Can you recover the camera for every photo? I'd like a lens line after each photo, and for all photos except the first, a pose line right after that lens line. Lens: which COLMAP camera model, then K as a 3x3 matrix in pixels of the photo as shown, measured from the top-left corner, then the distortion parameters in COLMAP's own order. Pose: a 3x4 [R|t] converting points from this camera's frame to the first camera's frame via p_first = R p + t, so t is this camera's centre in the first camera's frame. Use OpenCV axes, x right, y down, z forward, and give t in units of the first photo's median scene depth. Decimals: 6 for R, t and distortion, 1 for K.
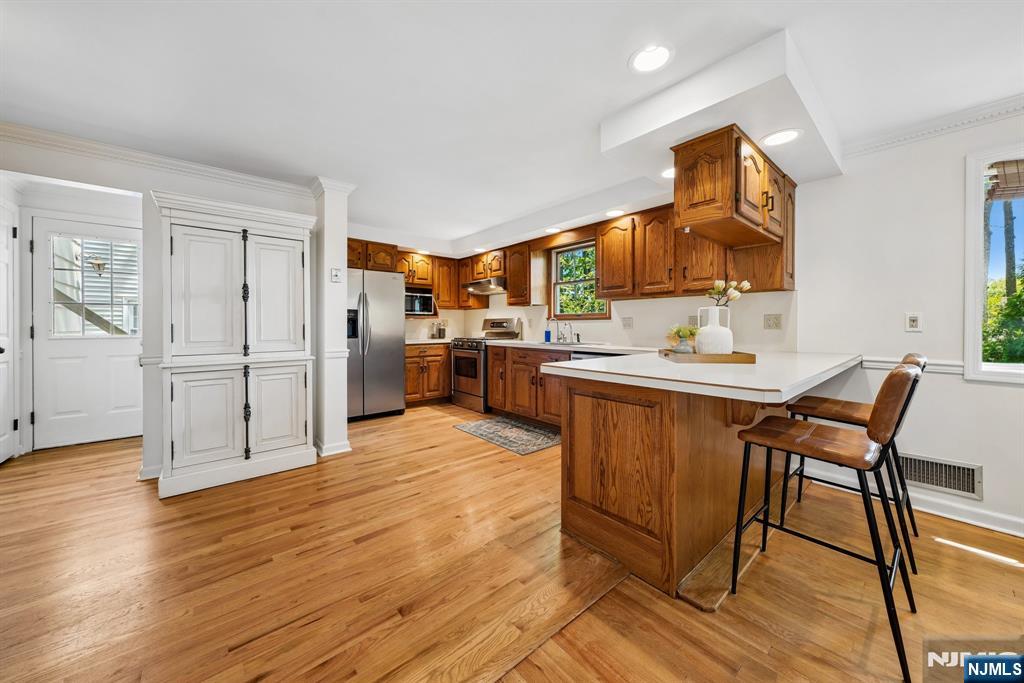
lens RADIAL K [[358.9, 0, 507.0], [0, 358.9, 328.1], [0, 0, 1]] dist [0.000283, -0.000010]
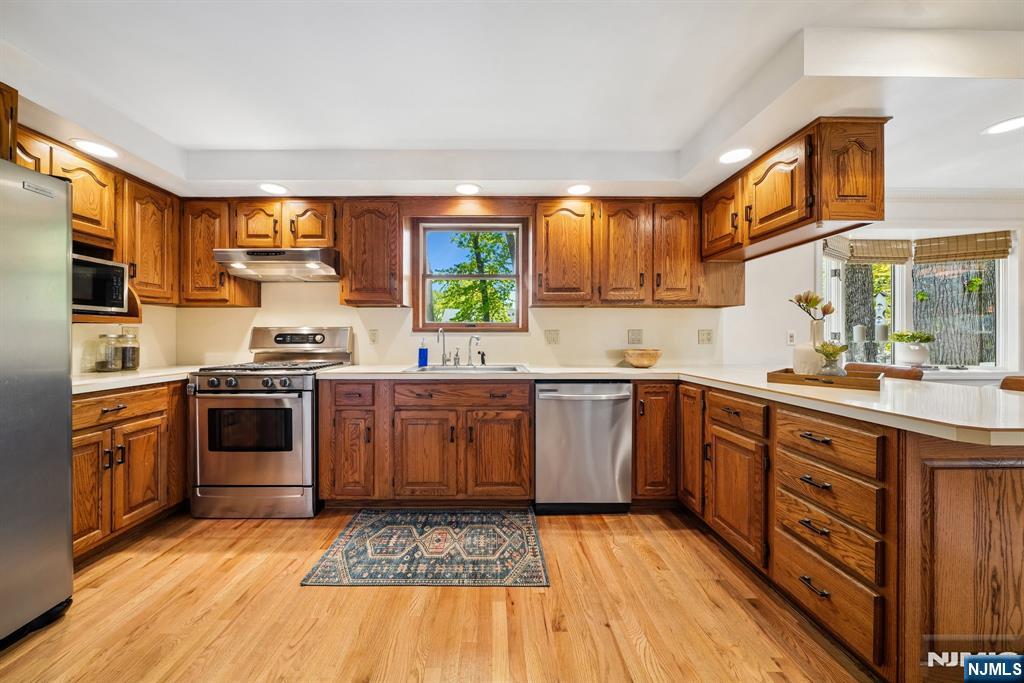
lens RADIAL K [[358.2, 0, 491.5], [0, 358.2, 337.5], [0, 0, 1]] dist [-0.001694, -0.000077]
pose [[0.645513, 0.001547, 0.763748, -0.300234], [0.004124, 0.999976, -0.005512, -0.008147], [-0.763738, 0.006708, 0.645491, 0.519160]]
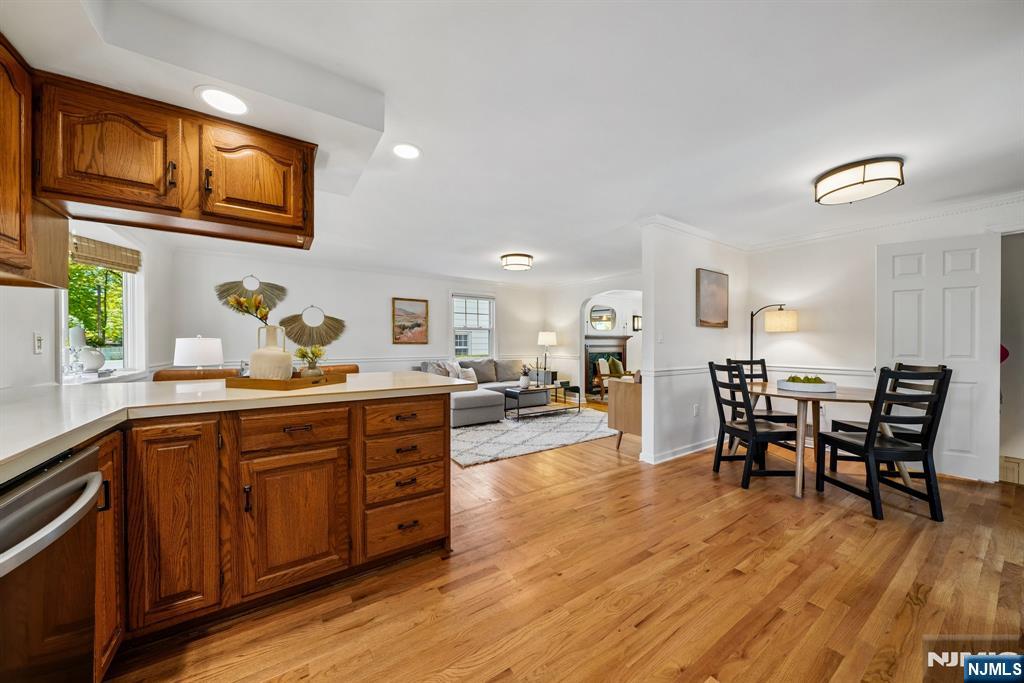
lens RADIAL K [[351.4, 0, 512.9], [0, 351.4, 345.7], [0, 0, 1]] dist [-0.000848, -0.000070]
pose [[-0.993936, -0.002106, 0.109936, -0.057647], [-0.000819, 0.999931, 0.011752, -0.010437], [-0.109953, 0.011591, -0.993869, 0.893889]]
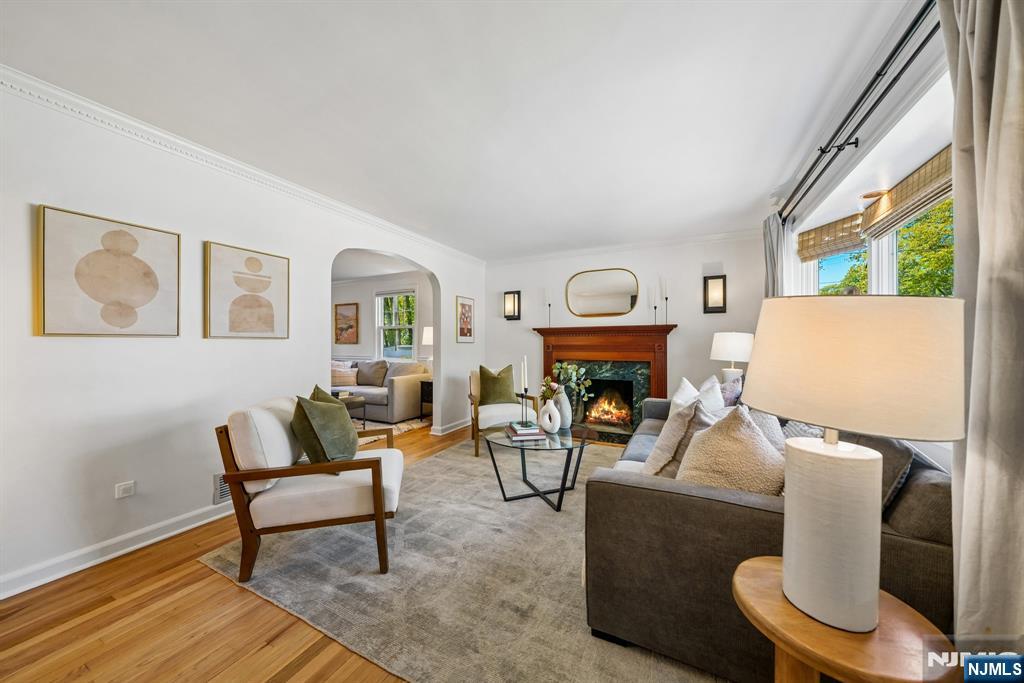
lens RADIAL K [[351.4, 0, 512.9], [0, 351.4, 345.7], [0, 0, 1]] dist [-0.000848, -0.000070]
pose [[-0.379740, -0.002220, 0.925091, -1.239171], [0.004479, 0.999981, 0.004238, 0.004855], [-0.925082, 0.005752, -0.379723, -0.536283]]
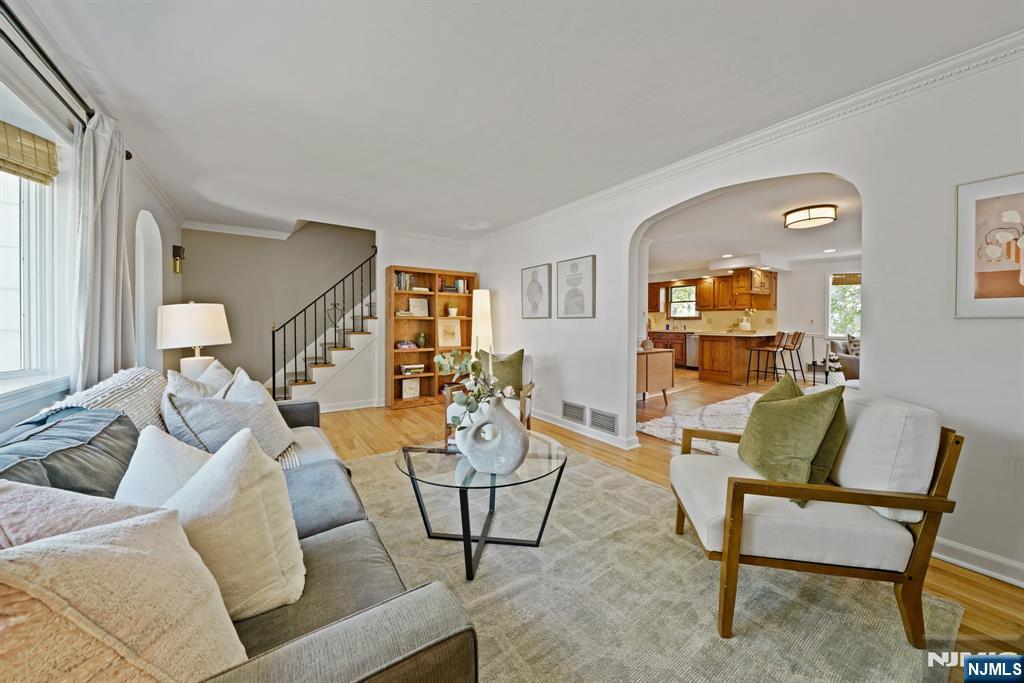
lens RADIAL K [[359.1, 0, 515.4], [0, 359.1, 324.0], [0, 0, 1]] dist [-0.000645, -0.000030]
pose [[0.996048, 0.002381, -0.088781, -0.613804], [-0.002587, 0.999994, -0.002209, 0.010218], [0.088775, 0.002430, 0.996049, -1.232962]]
